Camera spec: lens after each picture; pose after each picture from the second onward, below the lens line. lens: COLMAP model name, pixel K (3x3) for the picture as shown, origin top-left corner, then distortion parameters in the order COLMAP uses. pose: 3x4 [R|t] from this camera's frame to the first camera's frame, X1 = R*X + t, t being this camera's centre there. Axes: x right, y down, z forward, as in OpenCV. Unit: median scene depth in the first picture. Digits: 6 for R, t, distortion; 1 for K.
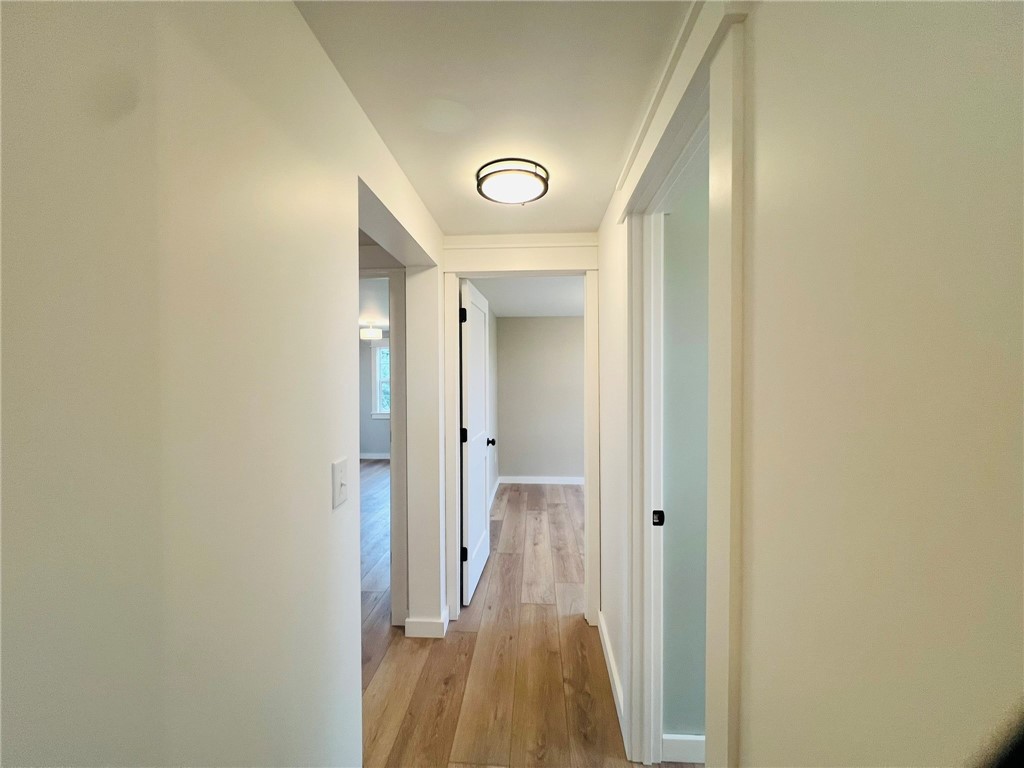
lens RADIAL K [[411.7, 0, 513.0], [0, 411.7, 383.0], [0, 0, 1]] dist [-0.003233, -0.000980]
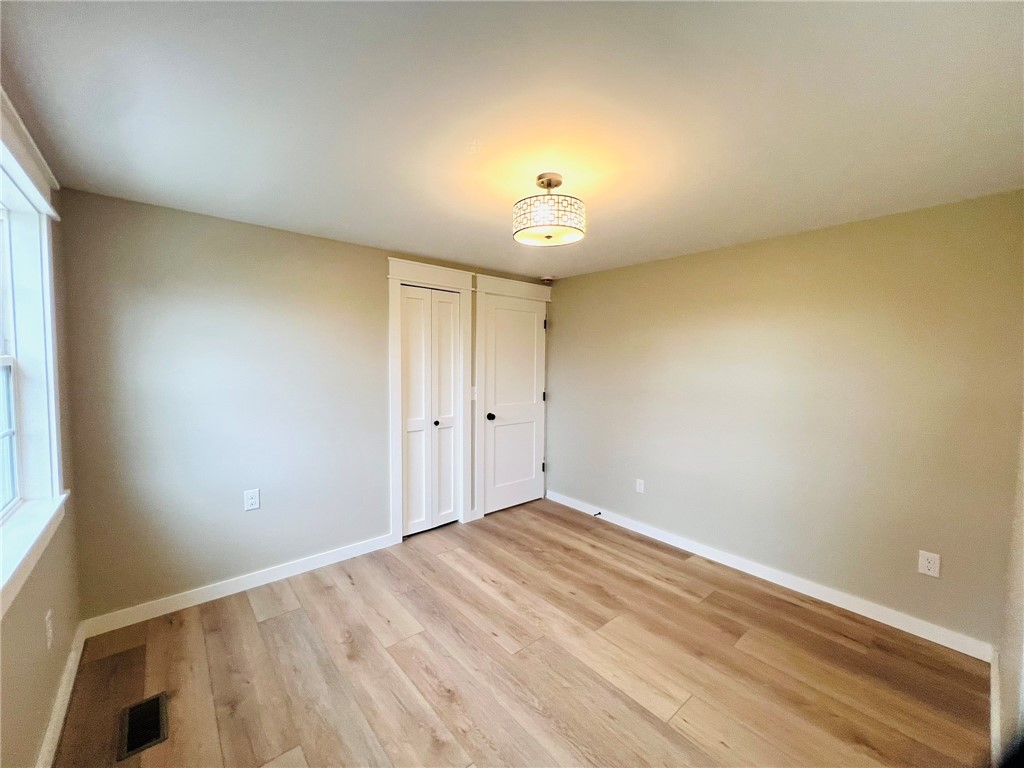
lens RADIAL K [[411.7, 0, 515.3], [0, 411.7, 382.7], [0, 0, 1]] dist [-0.003233, -0.000980]
pose [[-0.722481, 0.027188, -0.690856, 0.721380], [-0.019542, 0.998024, 0.059714, -0.016655], [0.691115, 0.056643, -0.720522, 1.374651]]
